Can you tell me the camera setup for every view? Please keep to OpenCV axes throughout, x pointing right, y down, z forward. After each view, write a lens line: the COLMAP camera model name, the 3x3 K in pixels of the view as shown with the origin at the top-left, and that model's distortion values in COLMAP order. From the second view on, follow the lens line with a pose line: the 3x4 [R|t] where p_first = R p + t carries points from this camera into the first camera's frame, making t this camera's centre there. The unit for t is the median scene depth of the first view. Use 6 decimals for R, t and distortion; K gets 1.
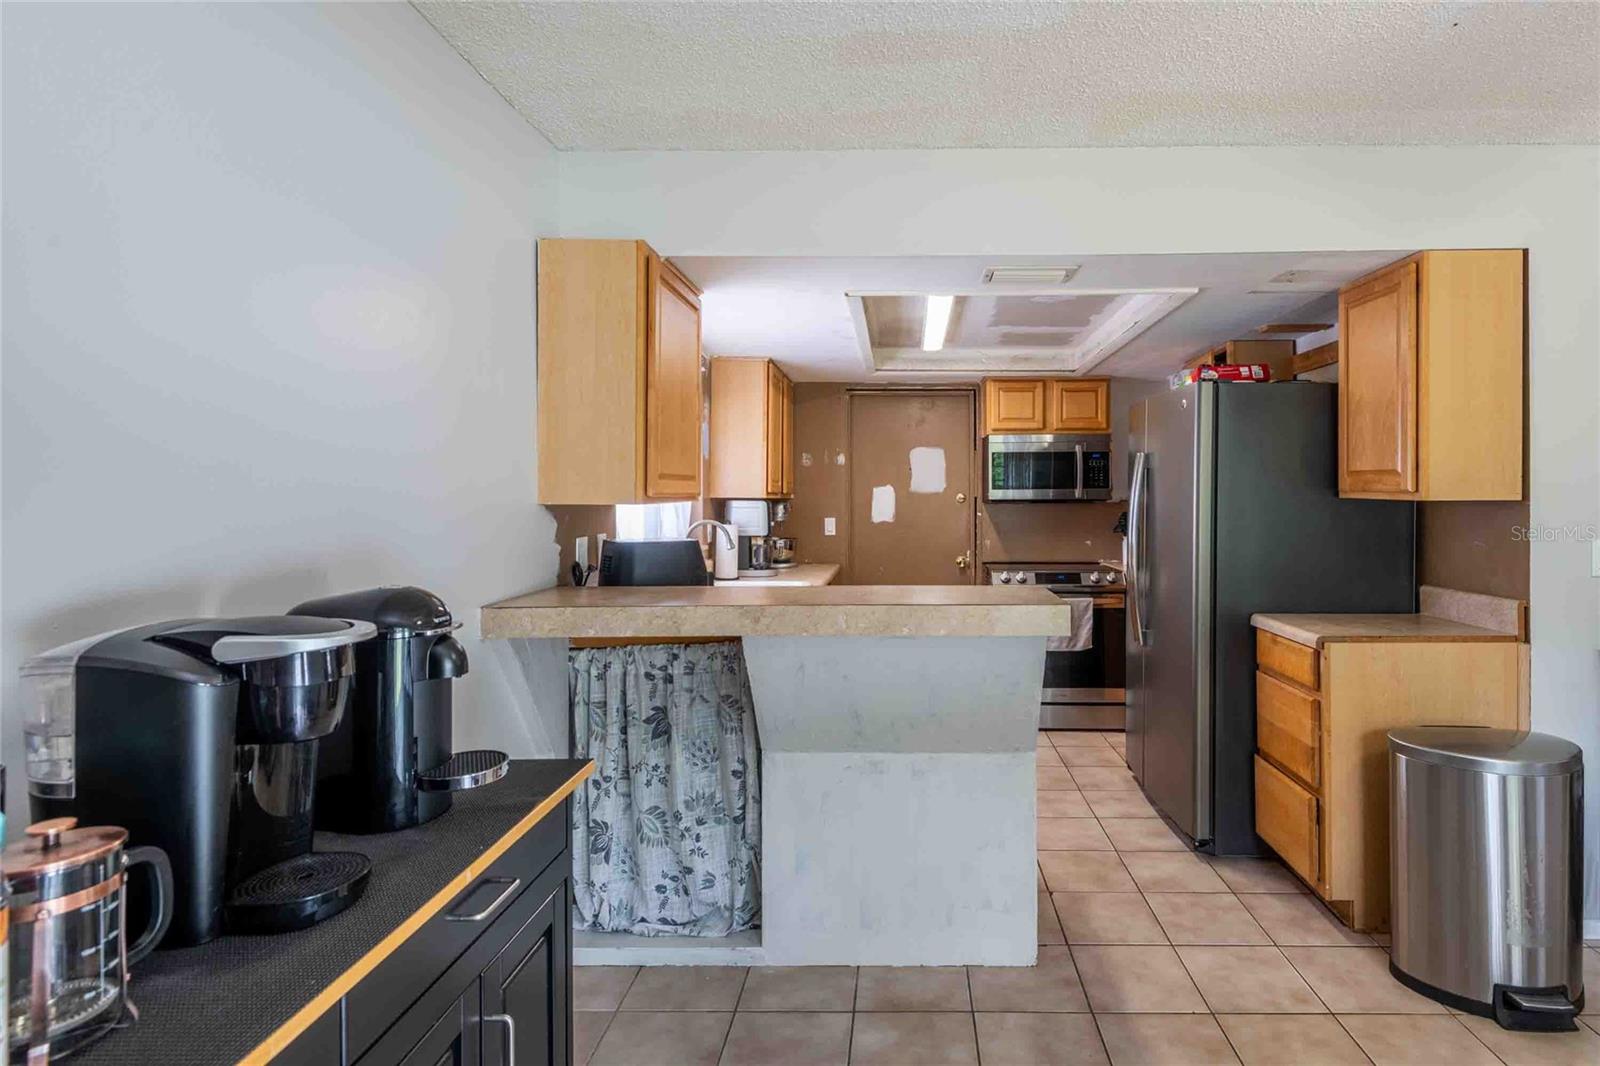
lens RADIAL K [[783.0, 0, 892.1], [0, 783.0, 493.0], [0, 0, 1]] dist [0.024105, -0.021212]
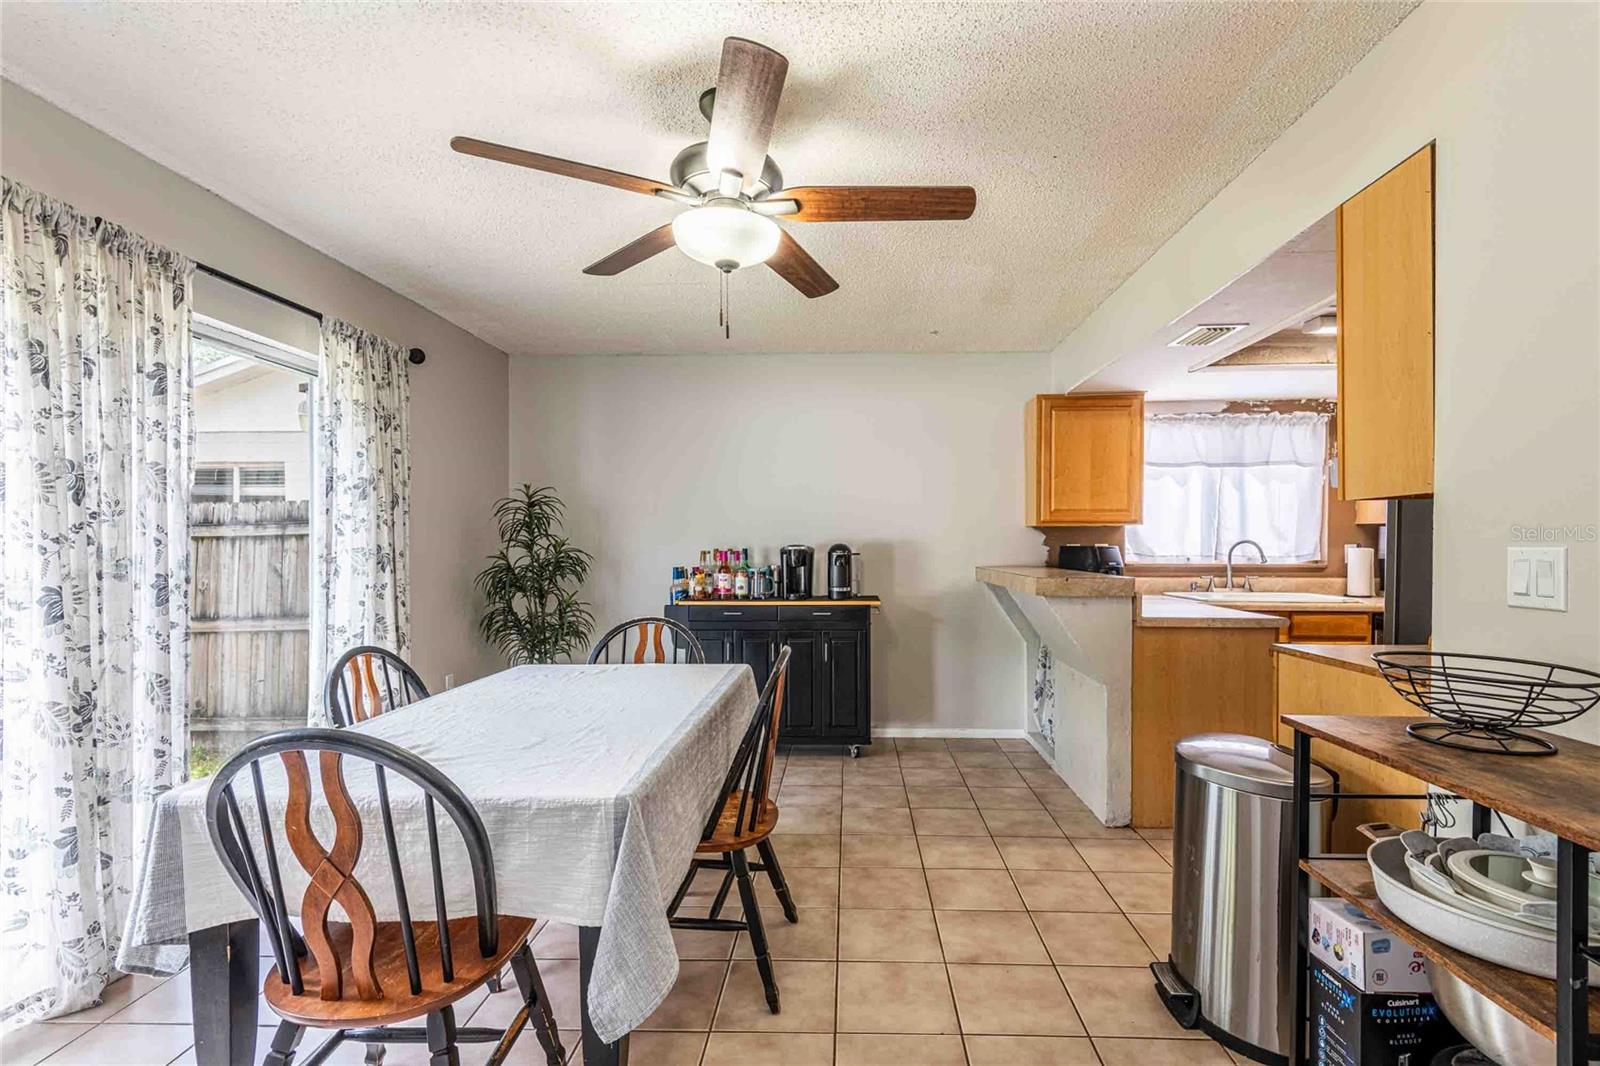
lens RADIAL K [[733.3, 0, 826.7], [0, 733.3, 550.2], [0, 0, 1]] dist [0.020025, -0.011974]
pose [[-0.007831, 0.011468, -0.999904, 1.372885], [0.001773, 0.999933, 0.011454, 0.050053], [0.999968, -0.001683, -0.007851, 0.418599]]
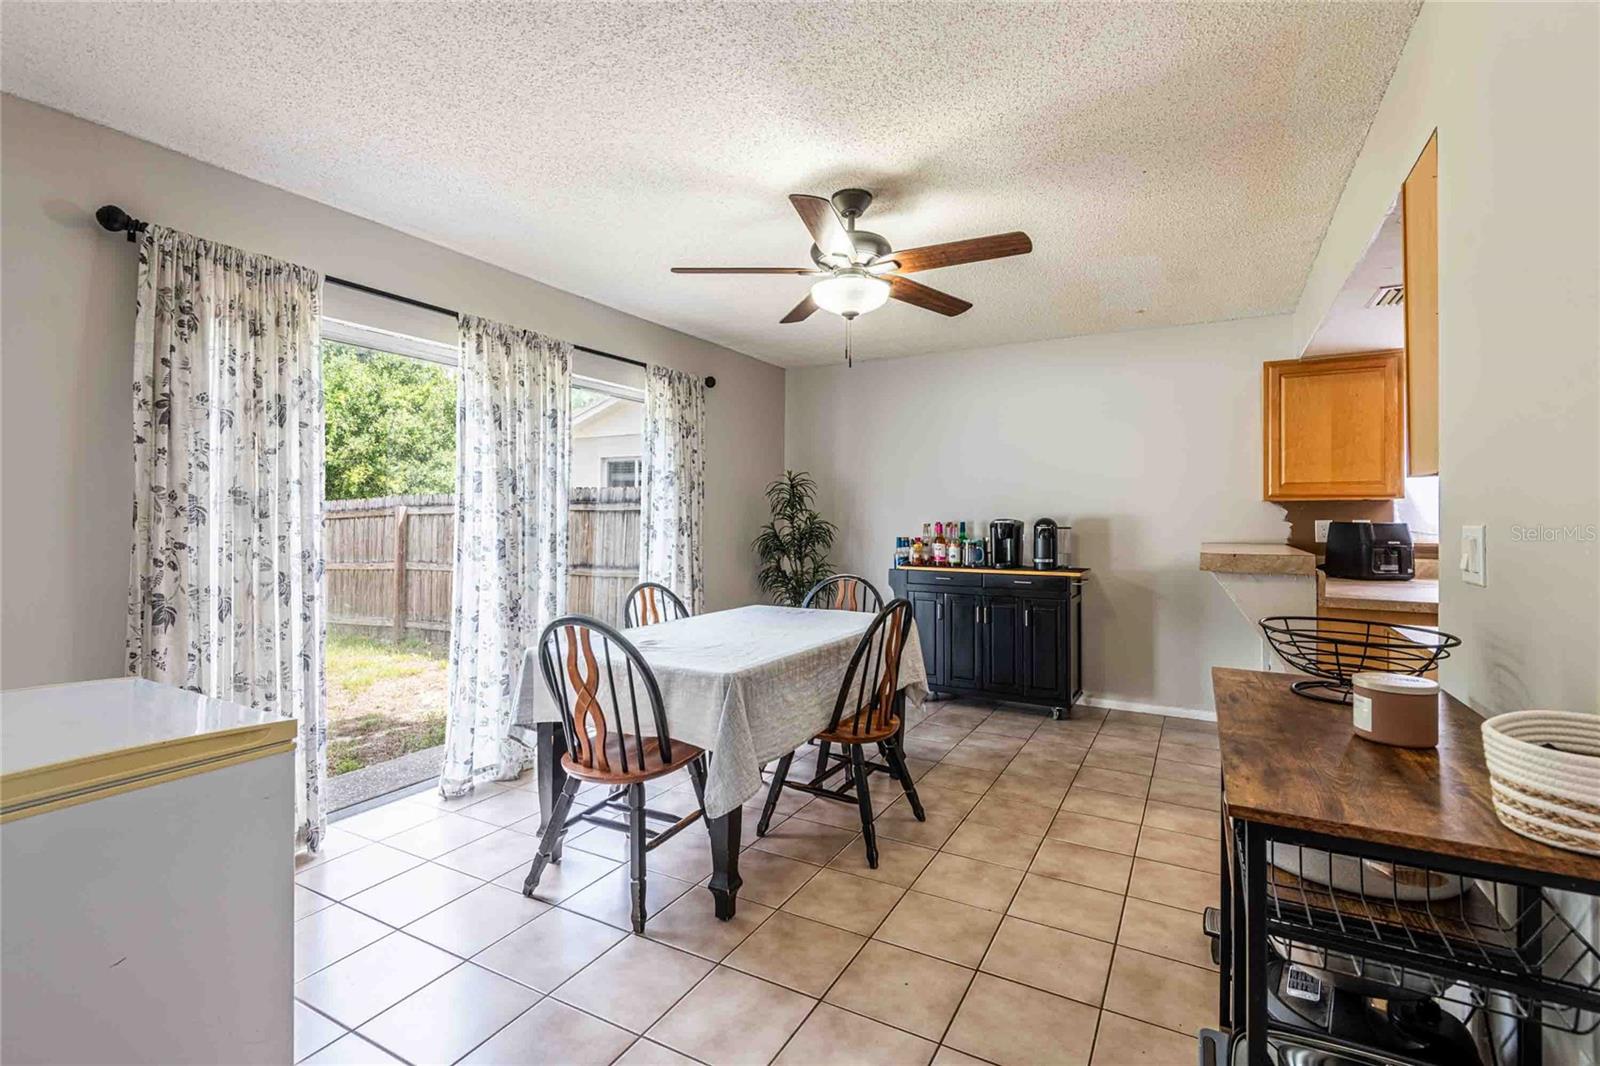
lens RADIAL K [[721.2, 0, 803.1], [0, 721.2, 512.4], [0, 0, 1]] dist [0.028866, -0.000158]
pose [[-0.464215, -0.005168, -0.885708, 1.549644], [-0.002748, 0.999987, -0.004395, 0.049342], [0.885718, 0.000393, -0.464223, 0.731227]]
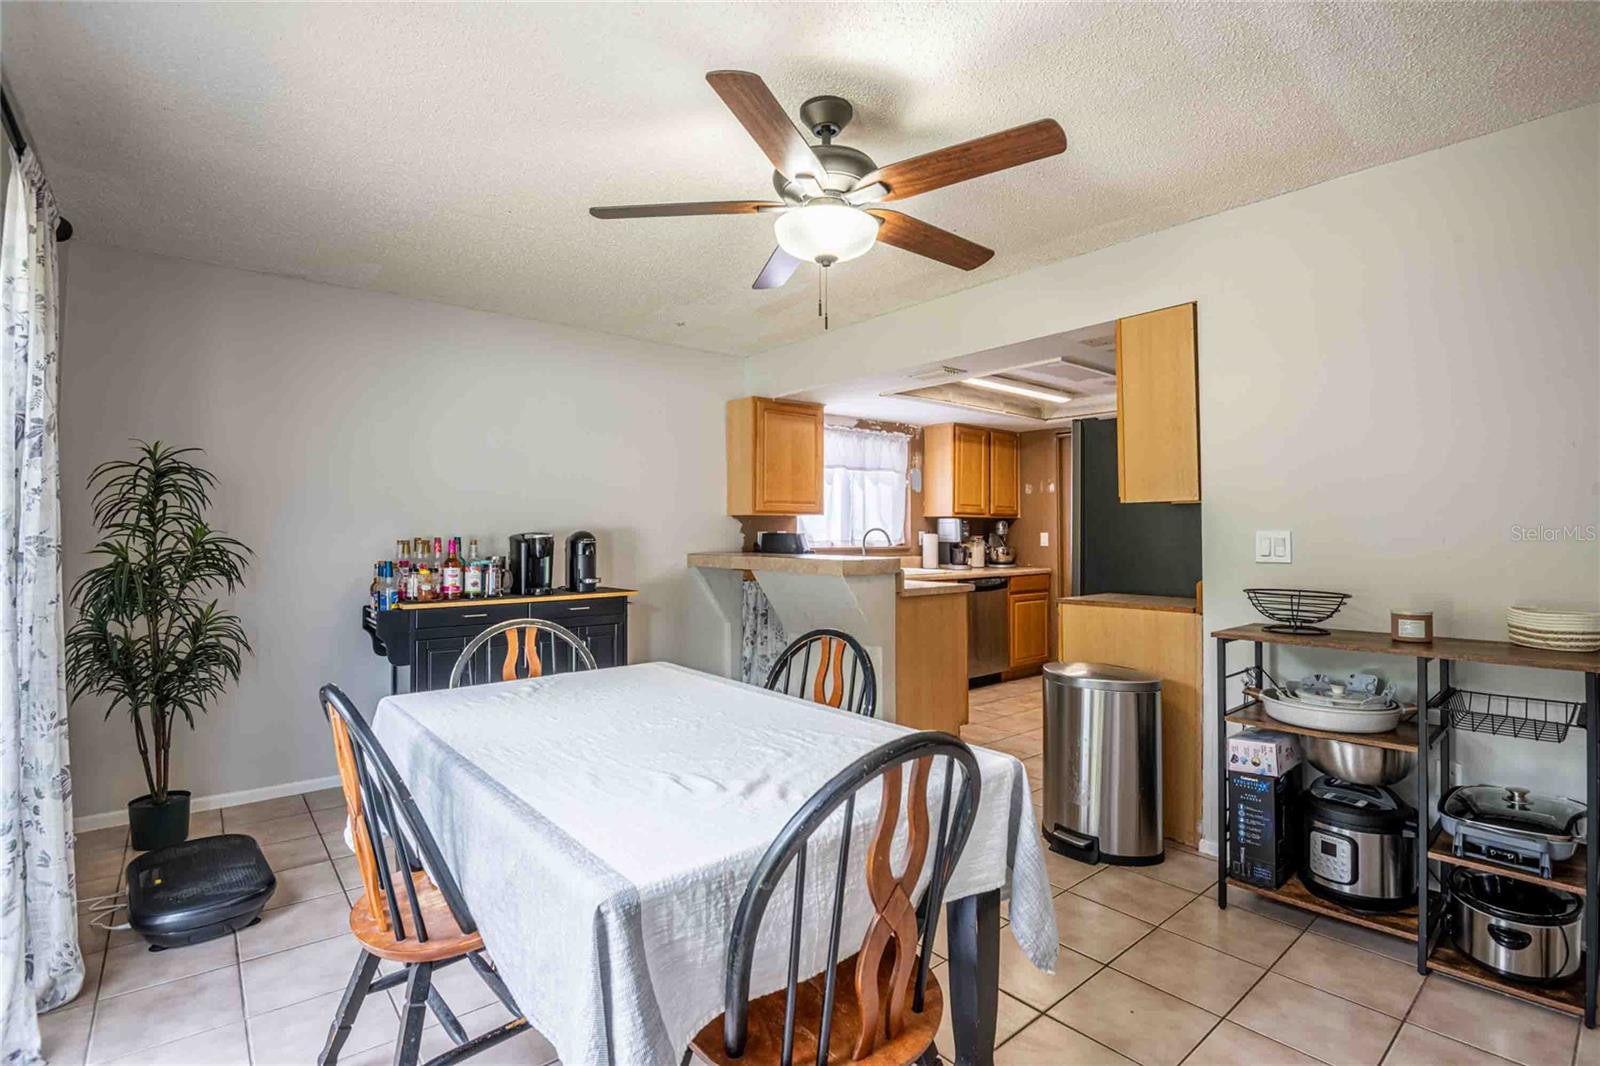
lens RADIAL K [[744.5, 0, 805.8], [0, 744.5, 510.6], [0, 0, 1]] dist [-0.001267, -0.018059]
pose [[0.656665, -0.020110, -0.753914, 1.190010], [0.001622, 0.999680, -0.025252, 0.050895], [0.754181, 0.015359, 0.656487, -0.234521]]
